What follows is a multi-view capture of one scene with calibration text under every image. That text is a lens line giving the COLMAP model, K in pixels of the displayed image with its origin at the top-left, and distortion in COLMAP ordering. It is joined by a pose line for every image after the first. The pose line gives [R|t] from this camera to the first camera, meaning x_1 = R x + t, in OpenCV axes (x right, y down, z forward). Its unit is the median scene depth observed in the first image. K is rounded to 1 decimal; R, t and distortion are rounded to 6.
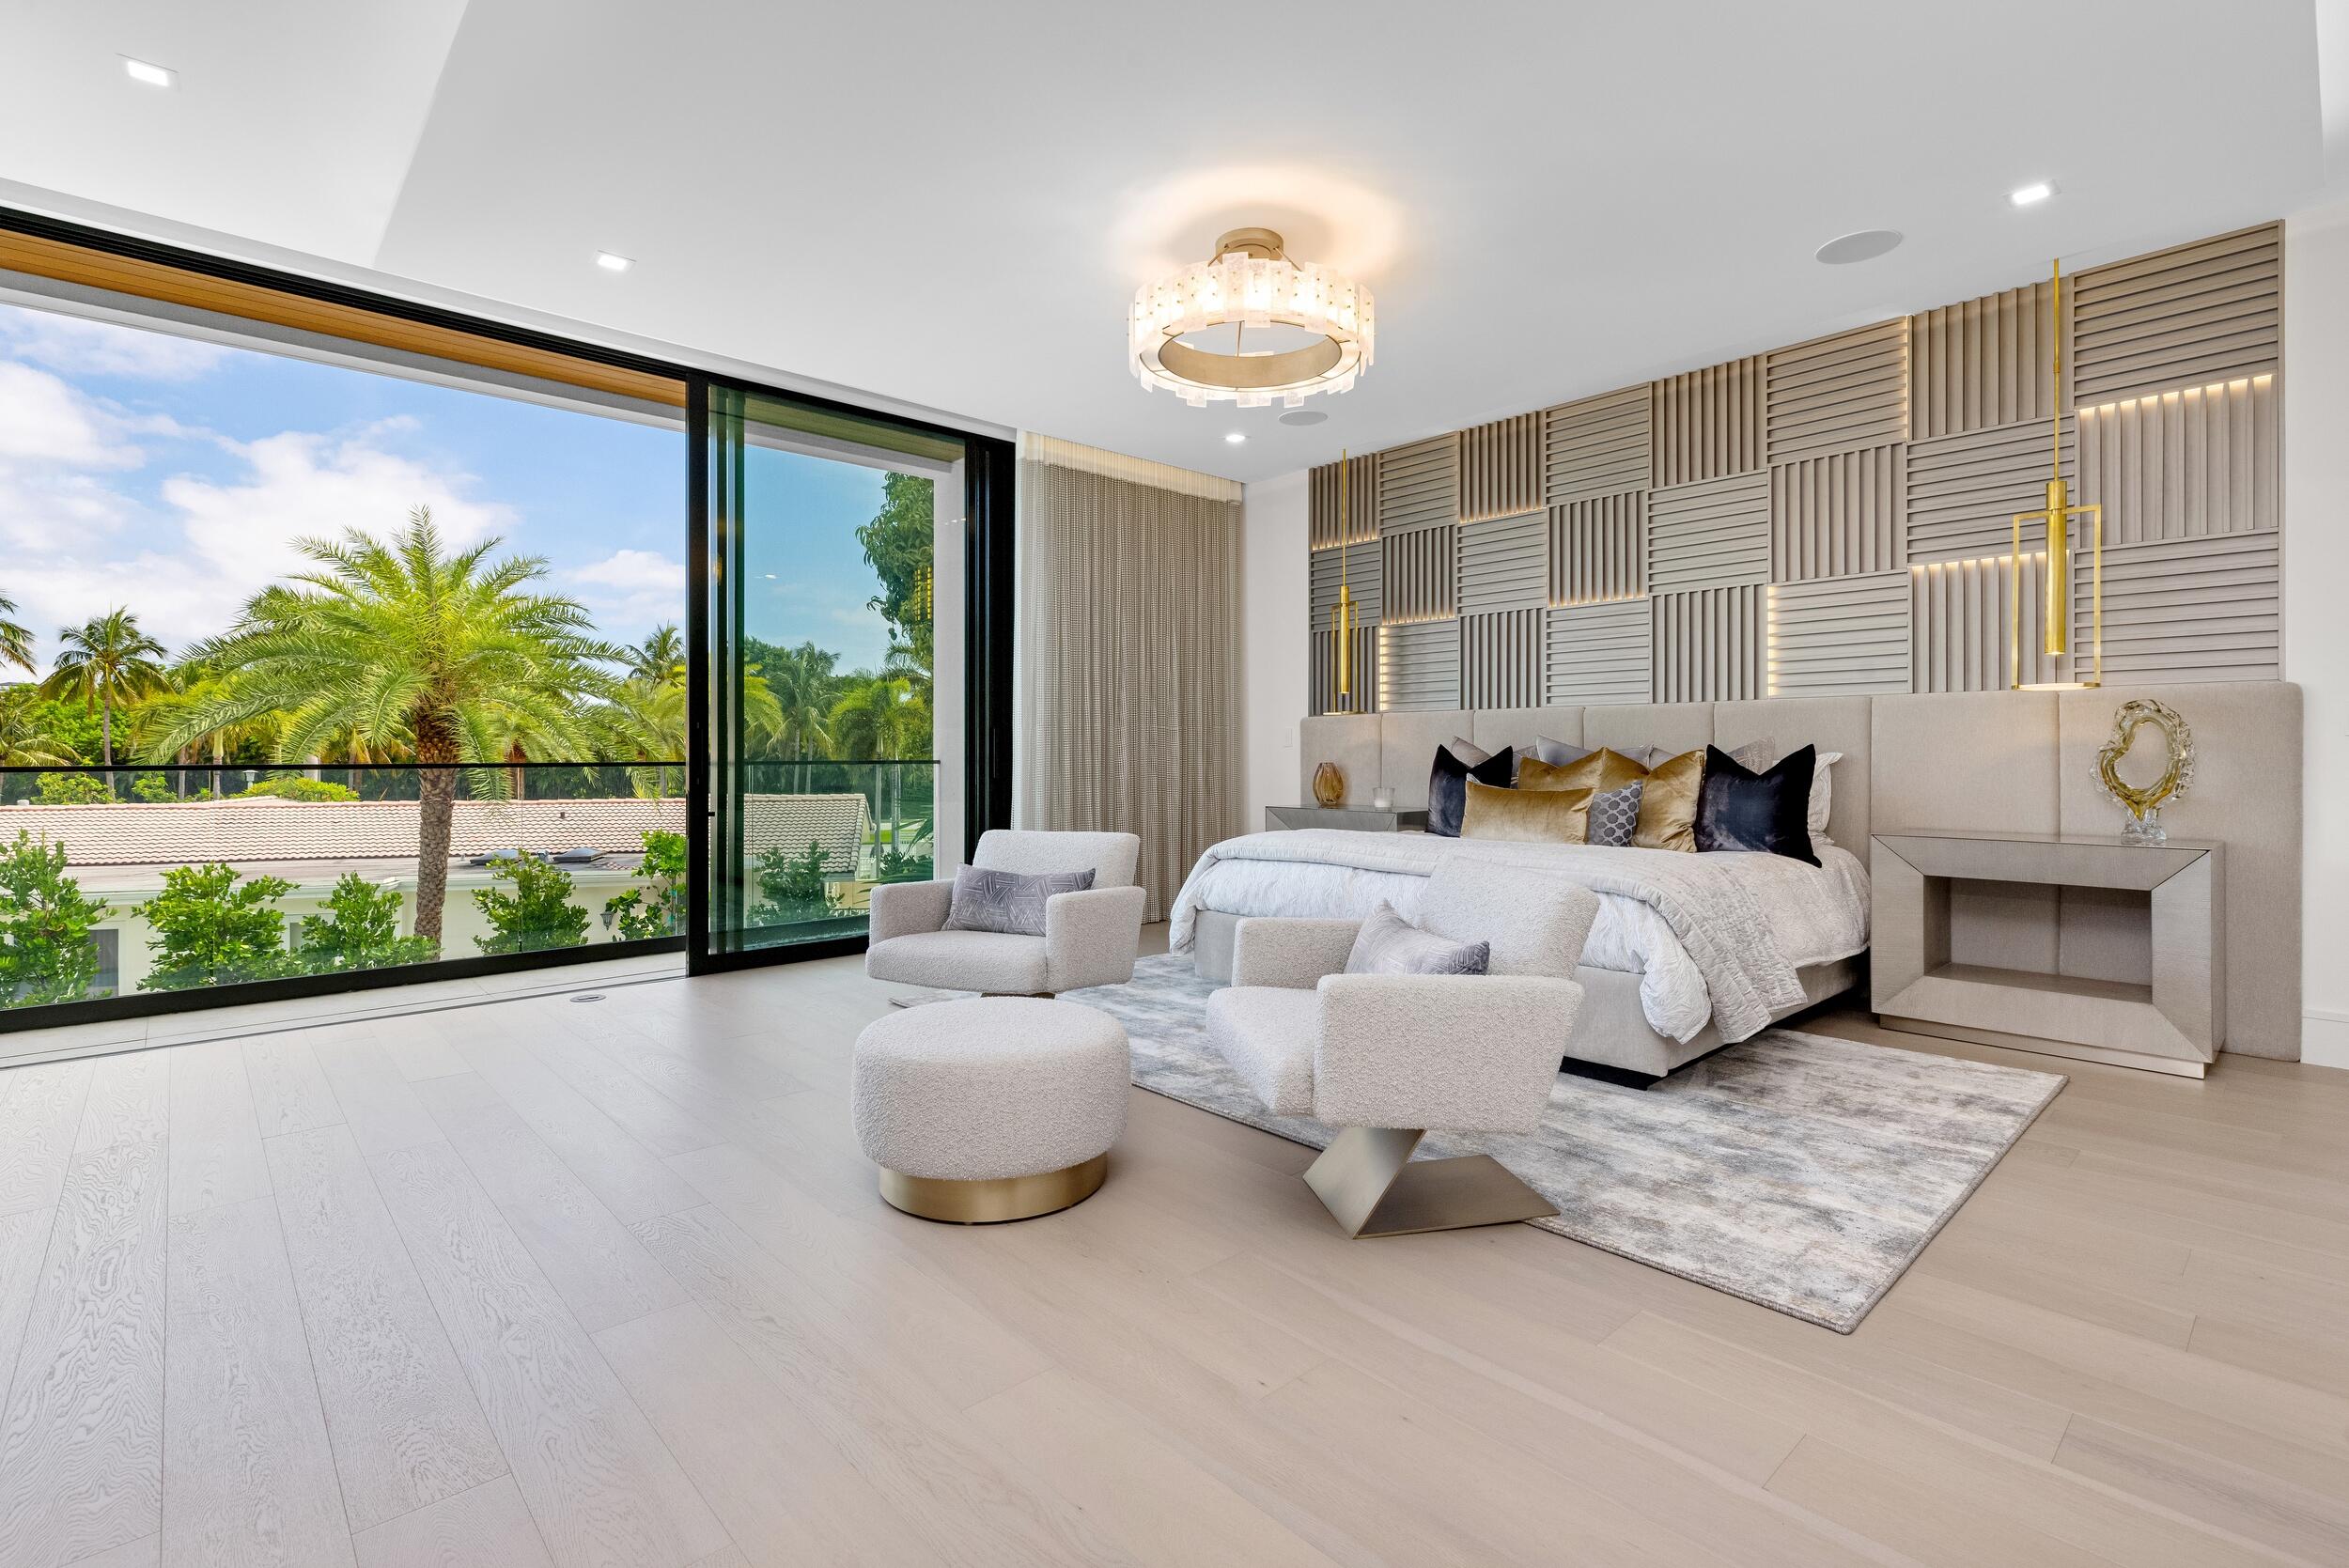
lens RADIAL K [[1076.4, 0, 1196.0], [0, 1076.4, 751.3], [0, 0, 1]] dist [0.004923, -0.000180]
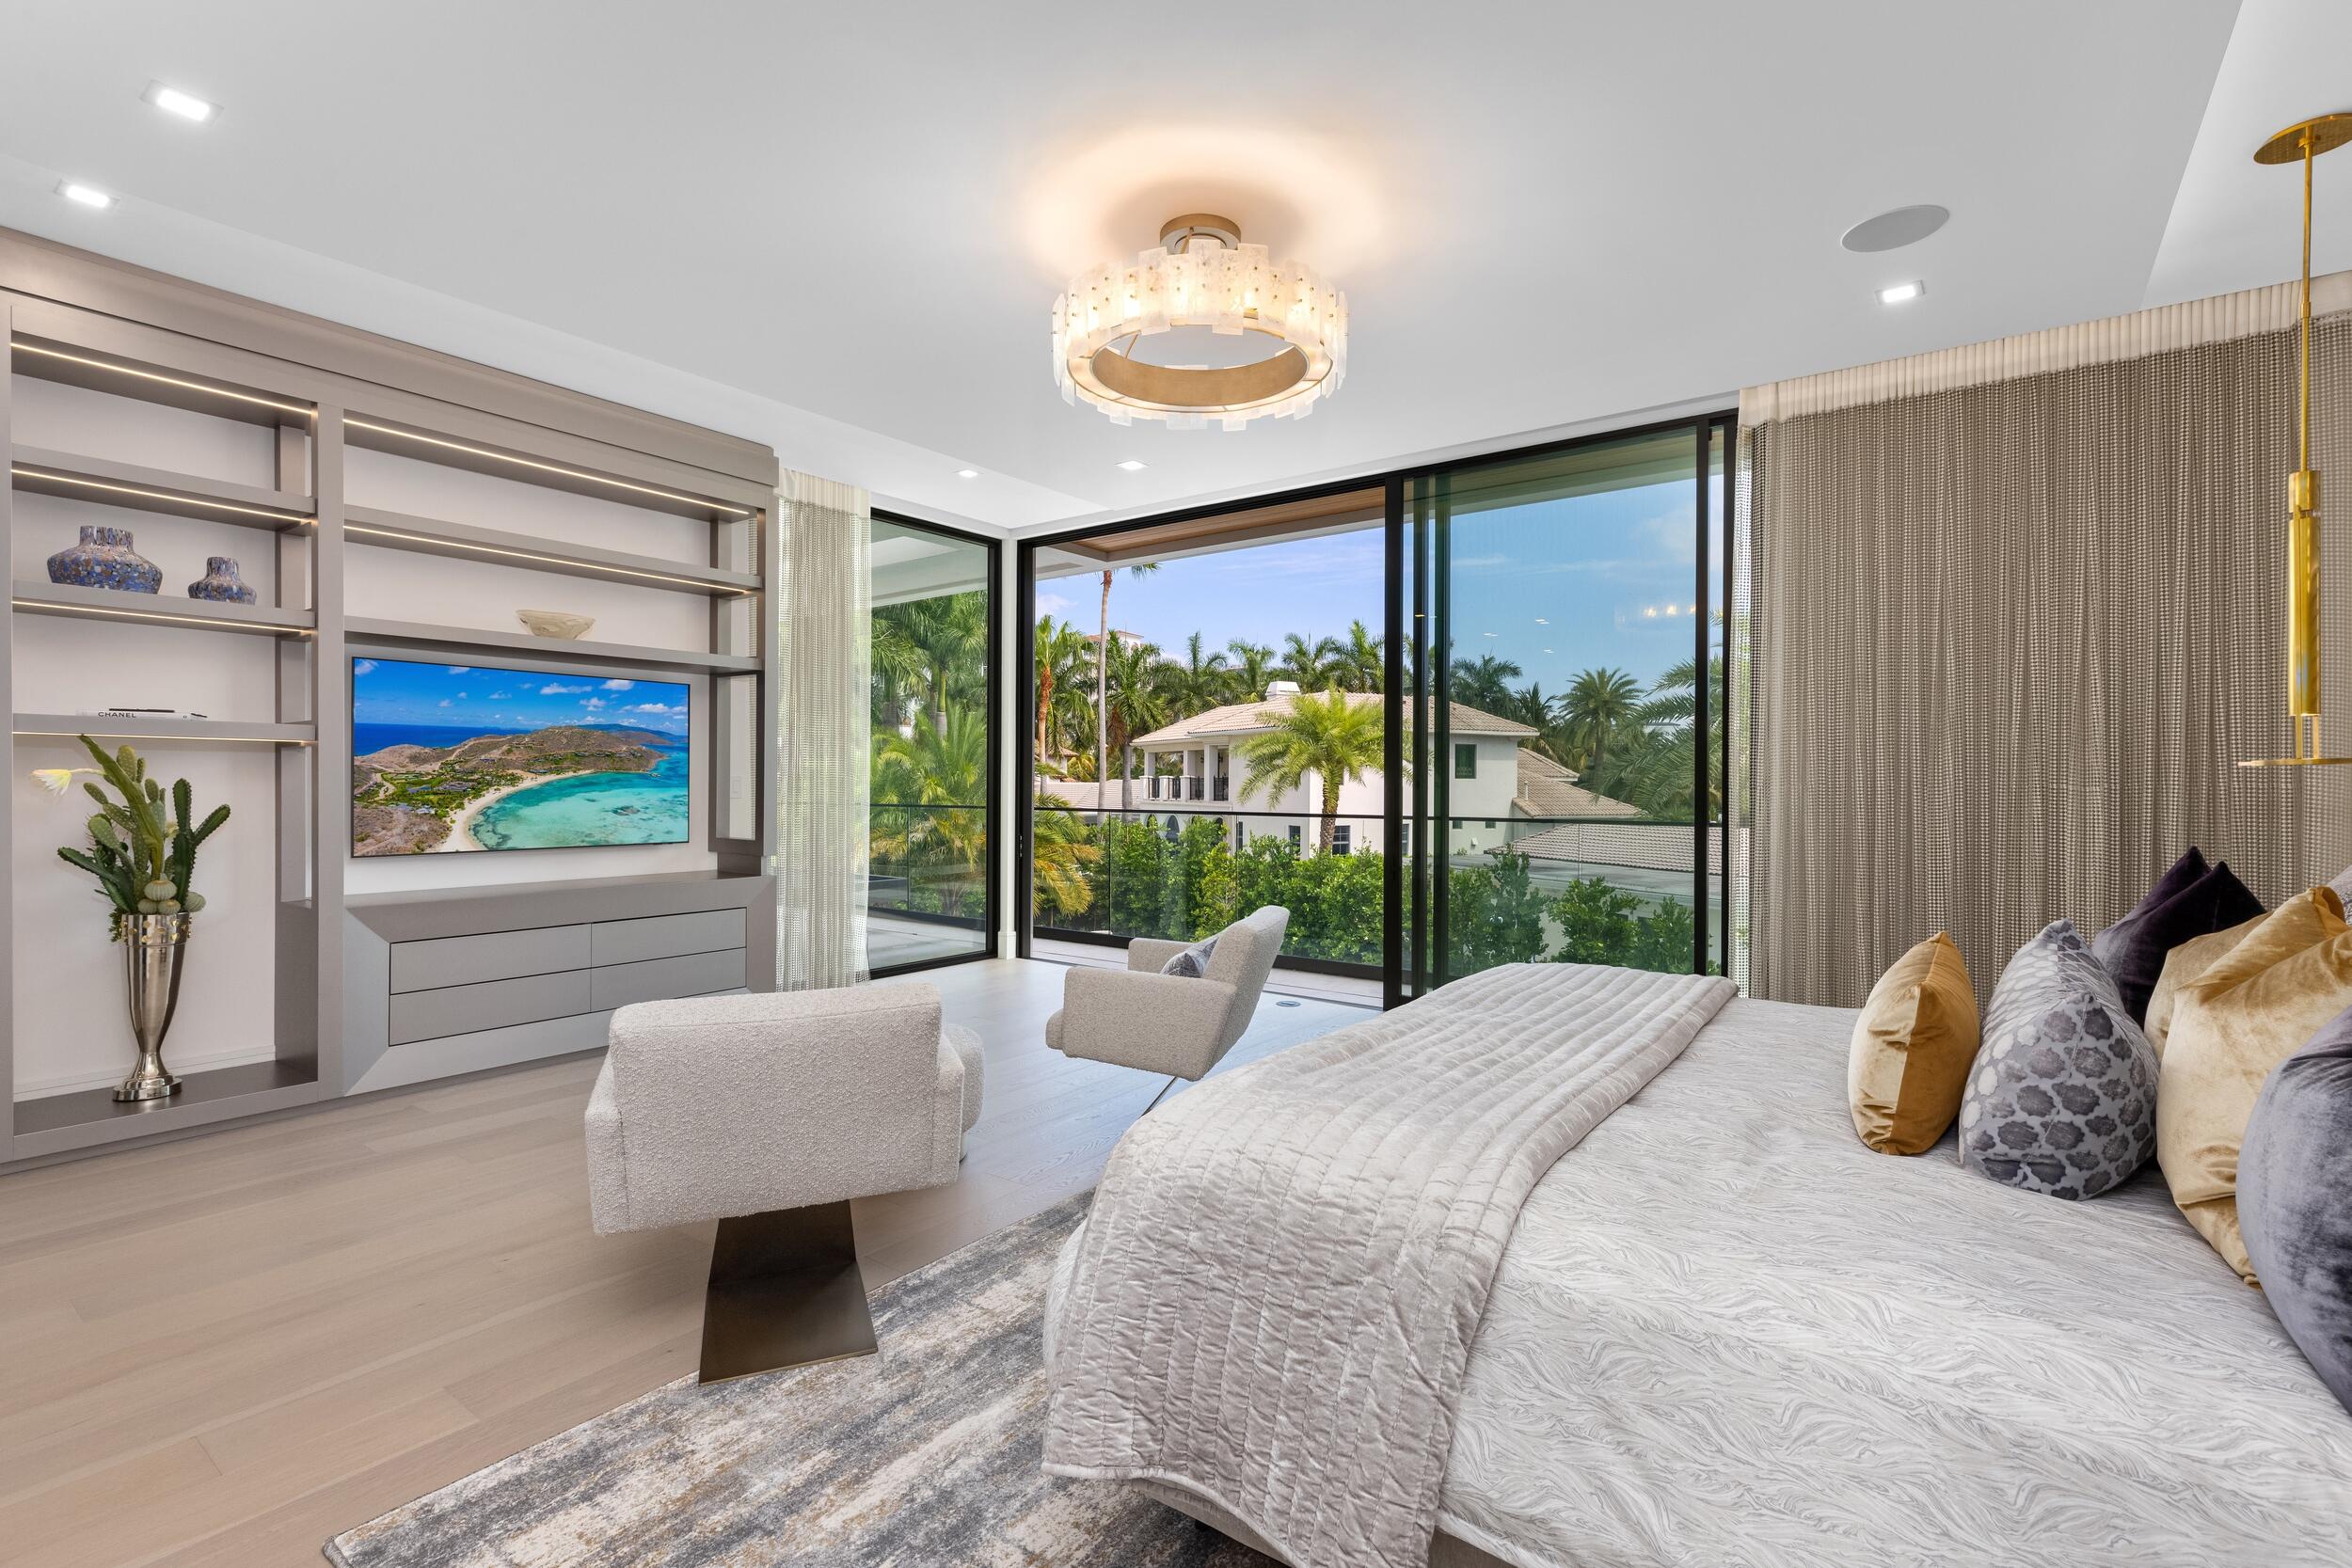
lens RADIAL K [[1077.7, 0, 1178.5], [0, 1077.7, 768.9], [0, 0, 1]] dist [0.004923, -0.000180]
pose [[0.176971, -0.006956, -0.984192, 0.067972], [-0.003457, 0.999964, -0.007689, -0.003431], [0.984210, 0.004763, 0.176940, 0.063731]]
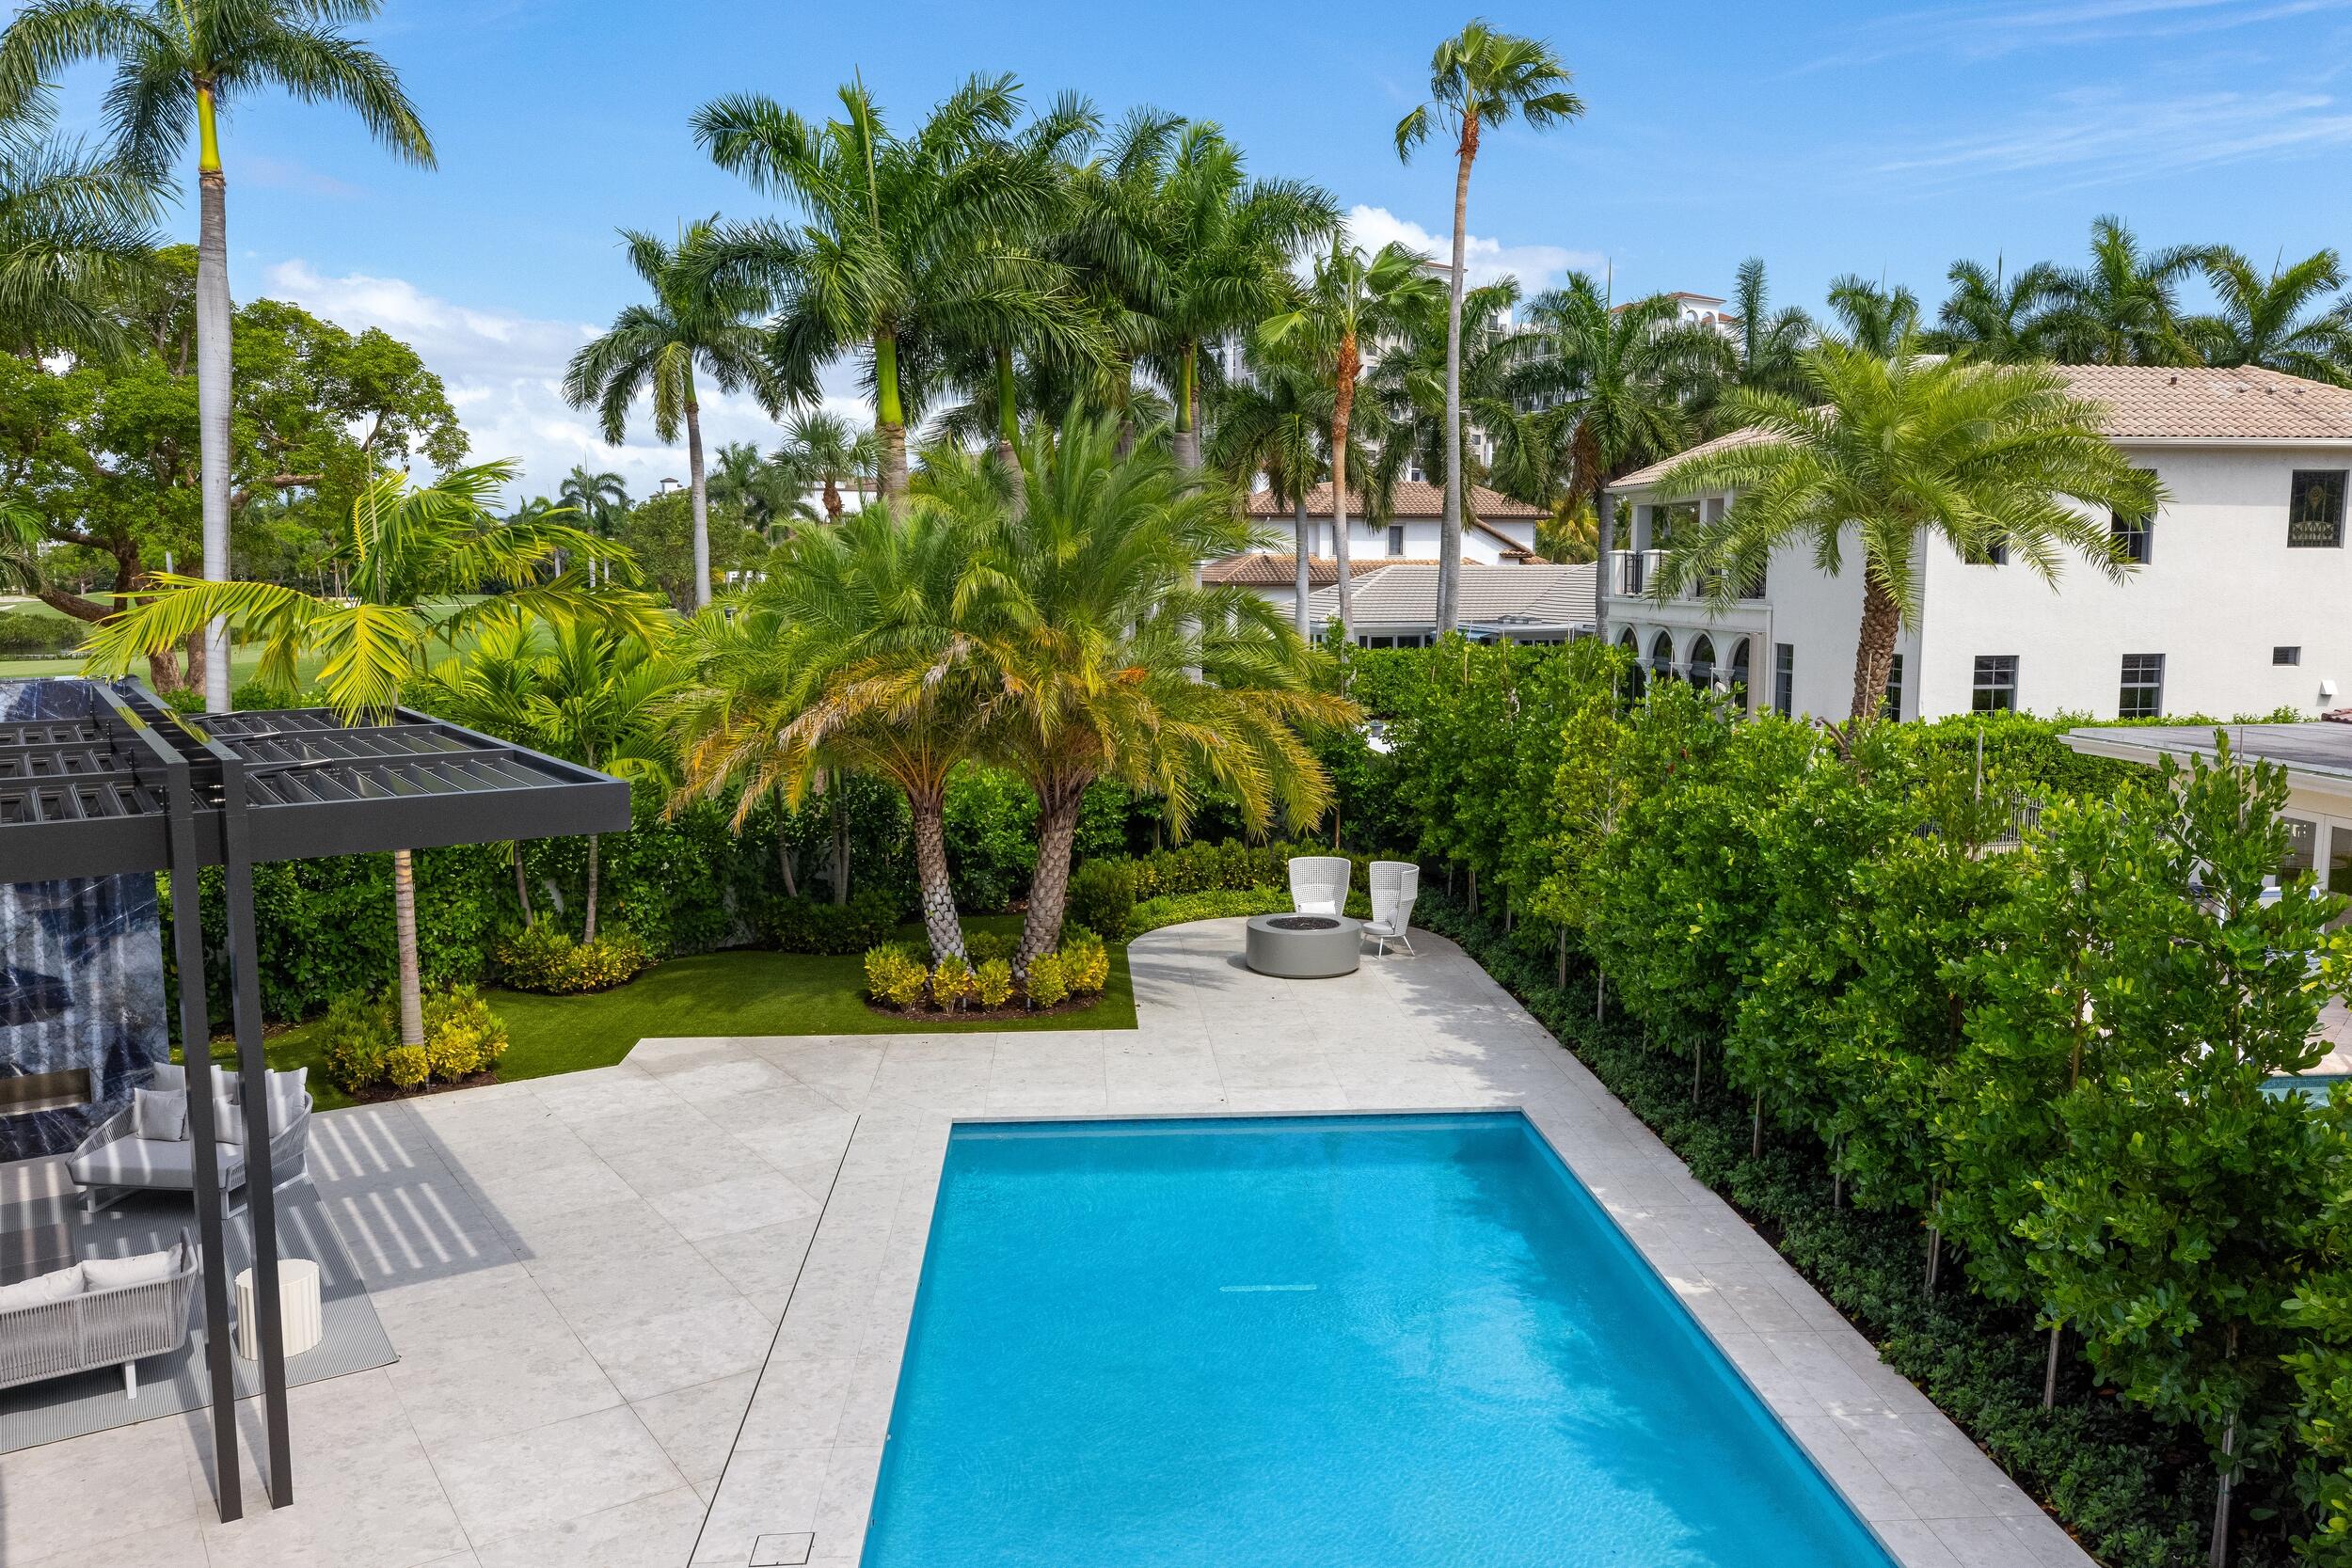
lens RADIAL K [[1745.6, 0, 1176.6], [0, 1745.6, 800.4], [0, 0, 1]] dist [-0.000724, 0.003723]
pose [[-0.159581, 0.136079, -0.977761, -0.052974], [0.005579, 0.990562, 0.136950, -0.001300], [0.987169, 0.016399, -0.158834, 0.141104]]
